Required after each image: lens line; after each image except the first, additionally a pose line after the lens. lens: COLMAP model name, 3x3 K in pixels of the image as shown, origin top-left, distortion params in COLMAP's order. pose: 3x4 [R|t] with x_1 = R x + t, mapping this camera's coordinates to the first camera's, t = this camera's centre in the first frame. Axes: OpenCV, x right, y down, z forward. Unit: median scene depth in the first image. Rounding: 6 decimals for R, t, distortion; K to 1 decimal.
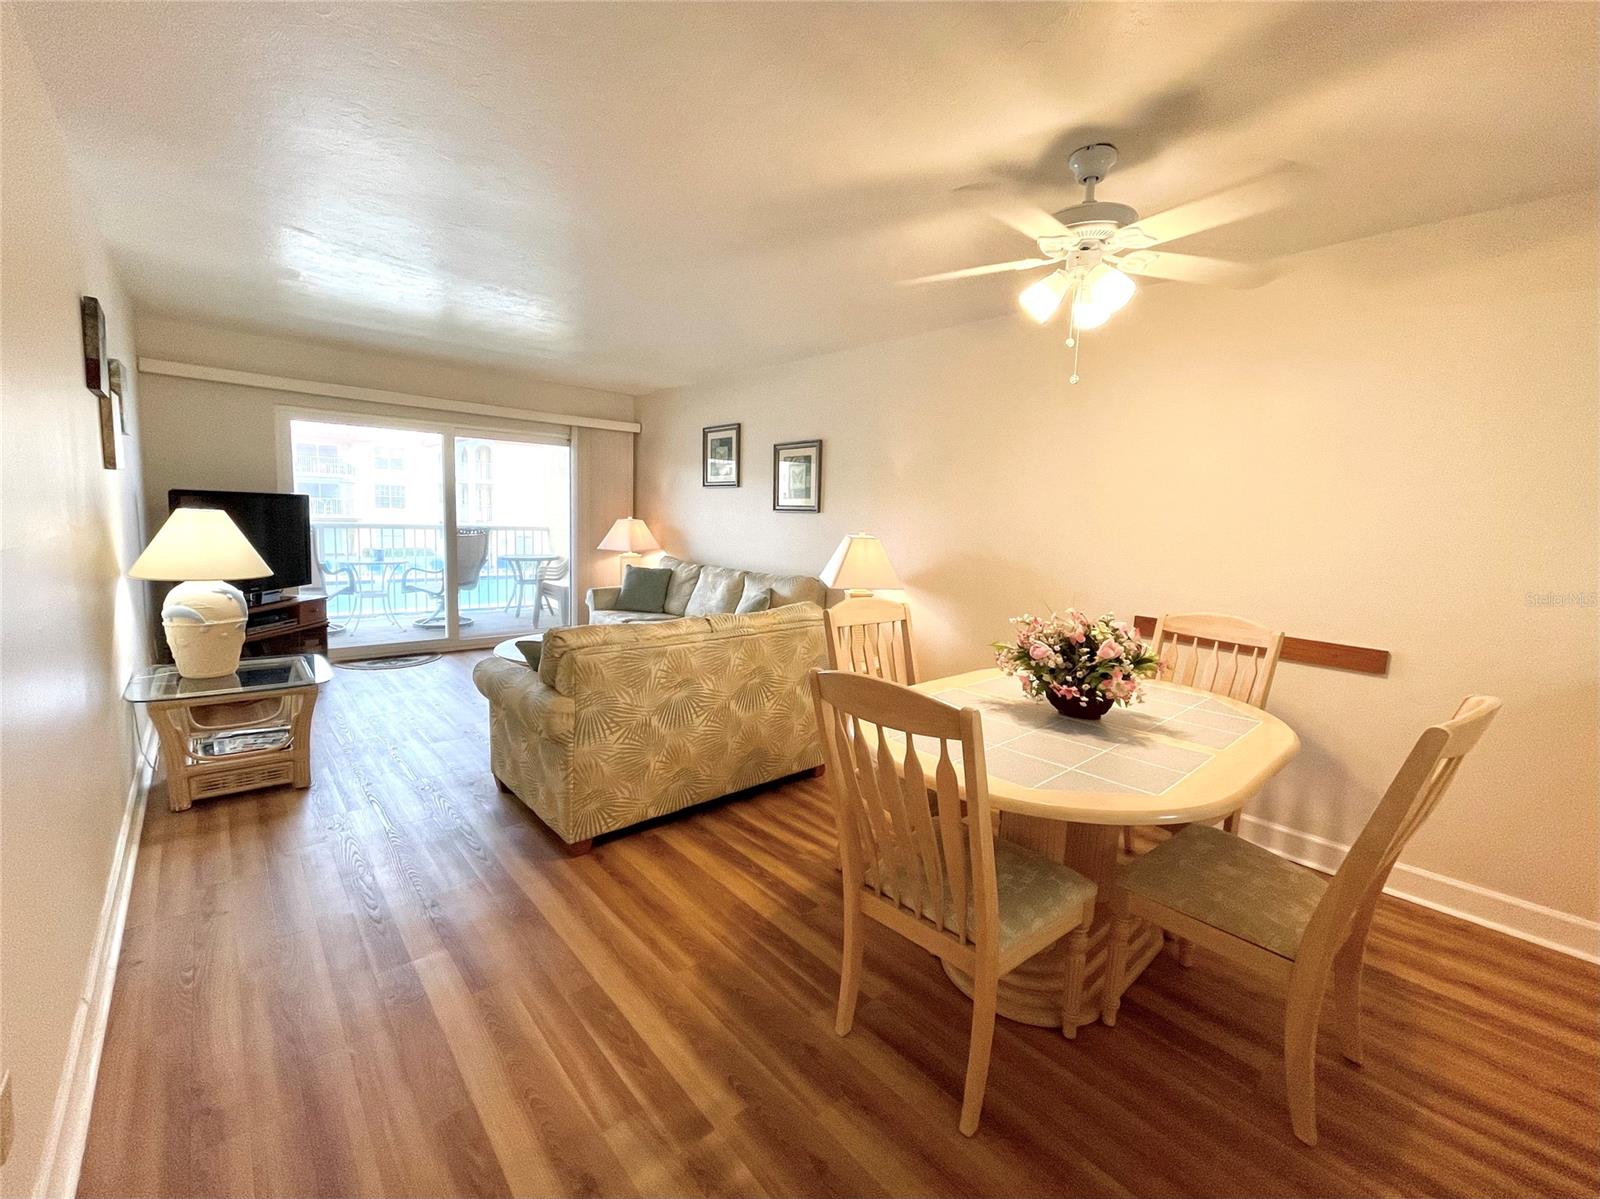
lens RADIAL K [[665.0, 0, 796.9], [0, 665.0, 589.7], [0, 0, 1]] dist [-0.002095, -0.000211]
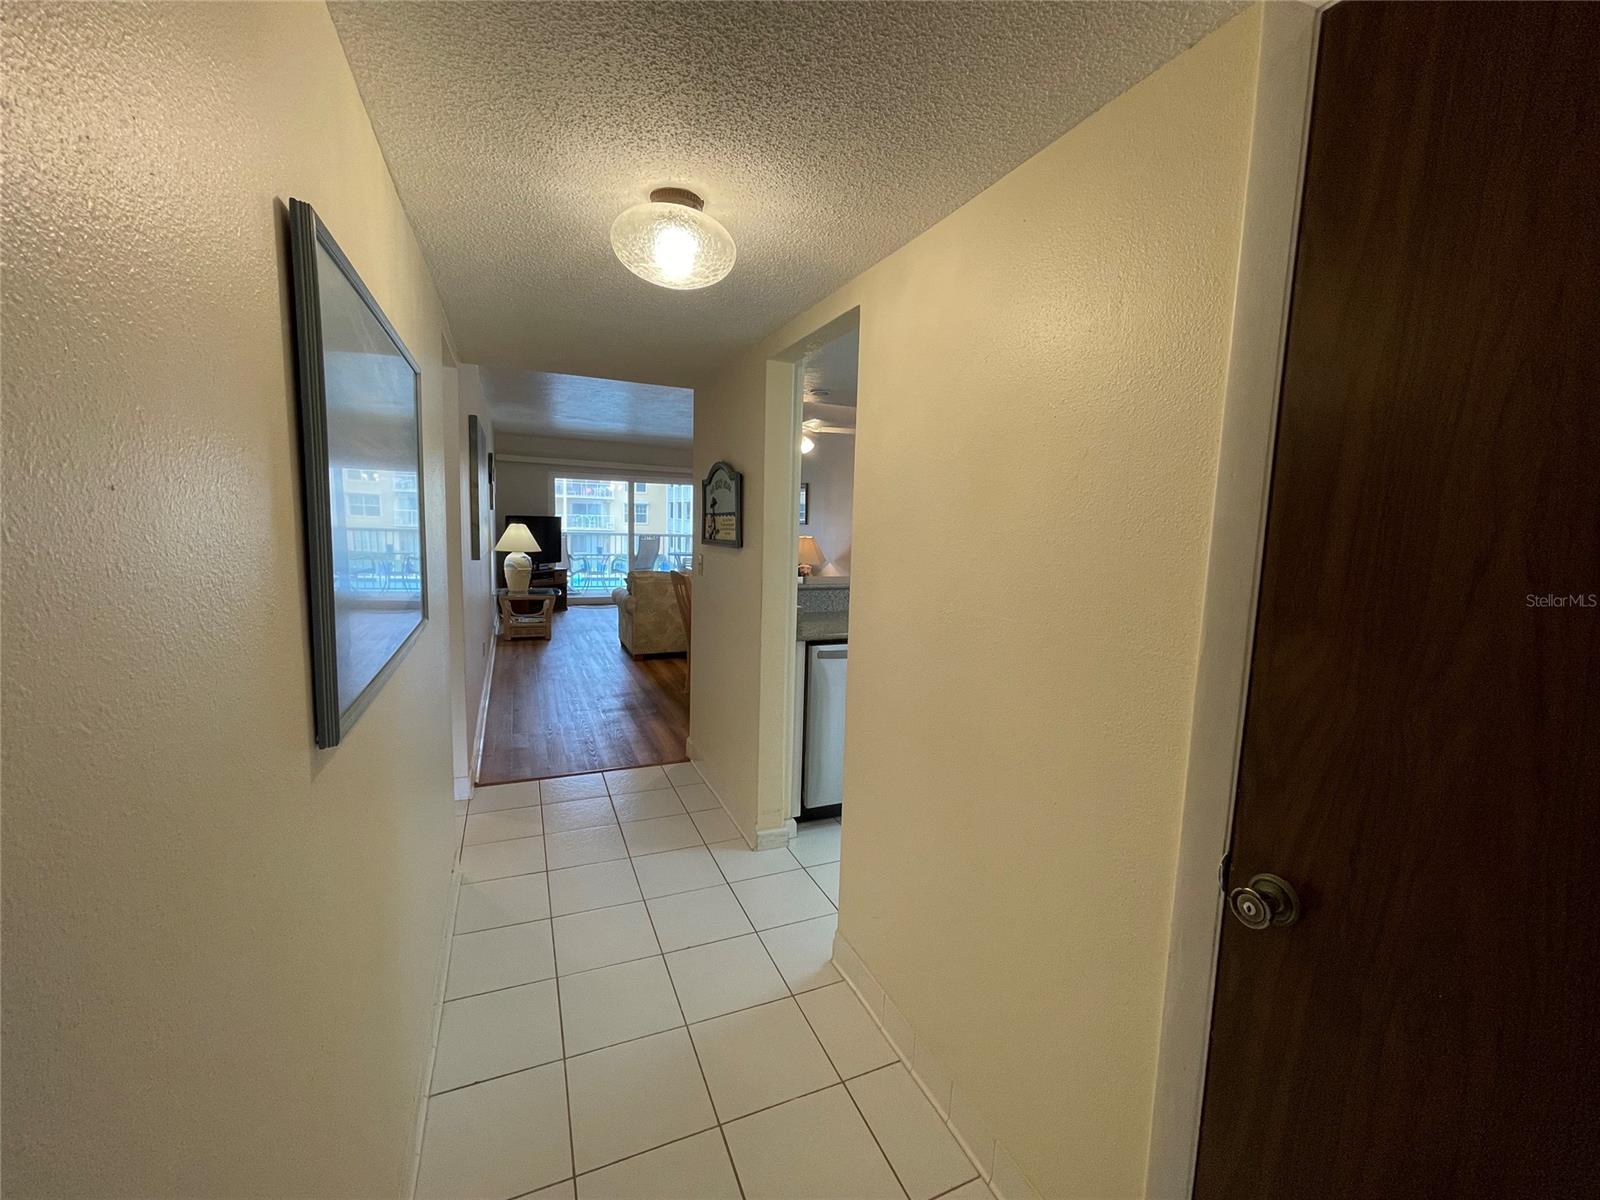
lens RADIAL K [[648.9, 0, 797.0], [0, 648.9, 591.7], [0, 0, 1]] dist [0.000720, 0.000095]
pose [[0.951501, 0.027931, -0.306375, 0.477364], [-0.032162, 0.999444, -0.008767, 0.068696], [0.305960, 0.018195, 0.951871, -0.557135]]
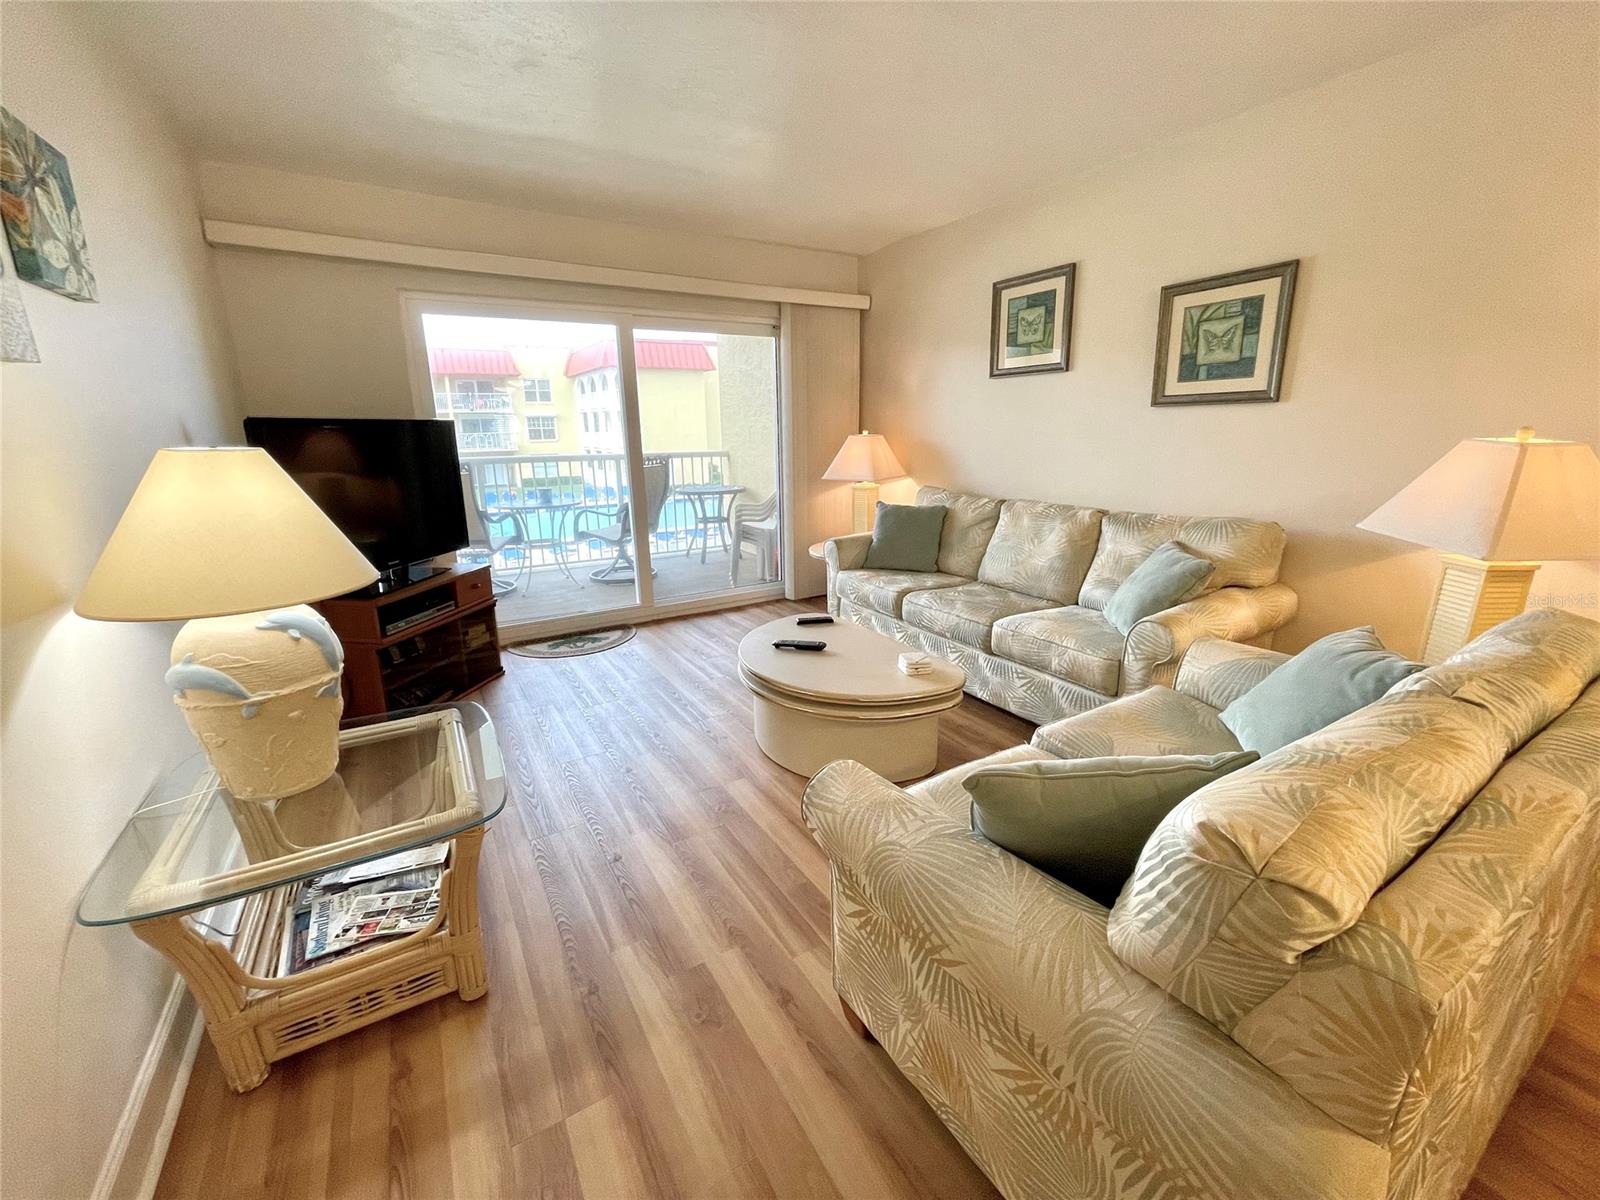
lens RADIAL K [[648.9, 0, 797.0], [0, 648.9, 591.7], [0, 0, 1]] dist [0.000720, 0.000095]
pose [[0.982975, -0.005328, -0.183660, -0.237162], [0.029455, 0.991221, 0.128896, -0.037368], [0.181360, -0.132111, 0.974502, 0.348116]]
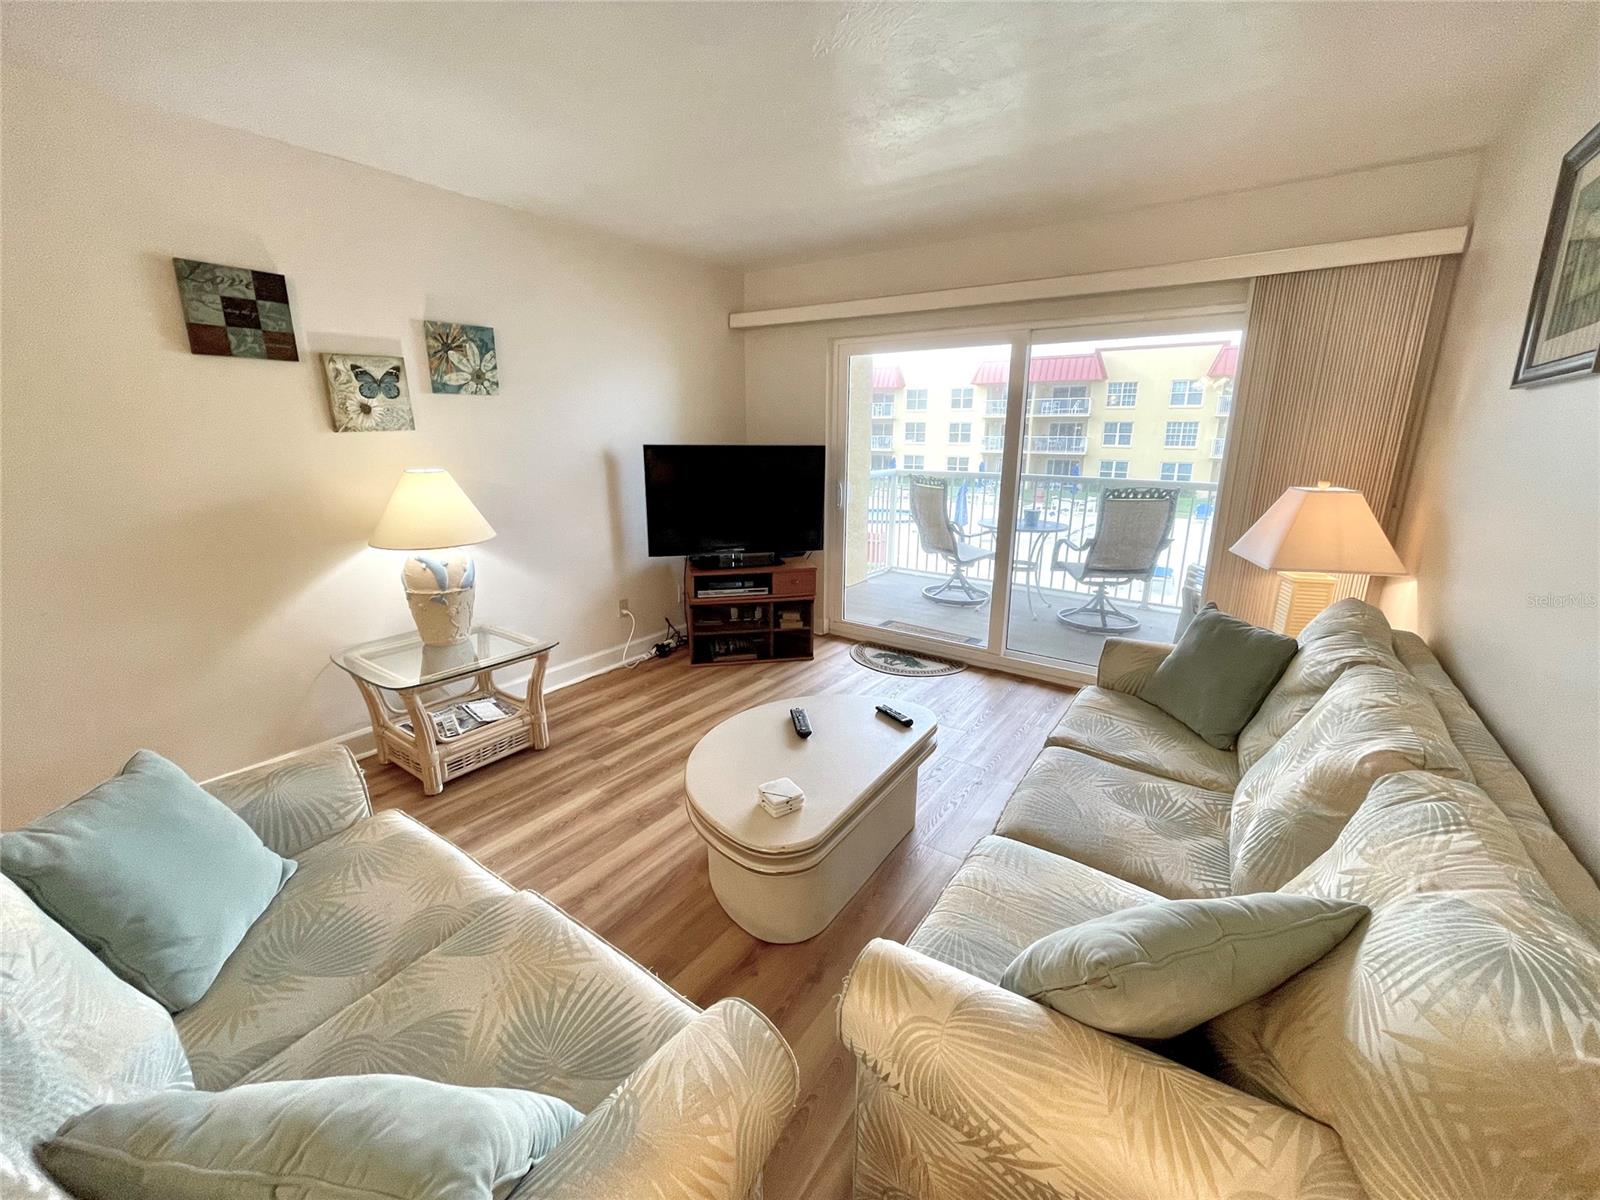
lens RADIAL K [[648.9, 0, 797.0], [0, 648.9, 591.7], [0, 0, 1]] dist [0.000720, 0.000095]
pose [[0.227929, 0.199590, -0.953002, 0.076588], [-0.108516, 0.977875, 0.178845, -0.096566], [0.967612, 0.062652, 0.244545, 0.722214]]
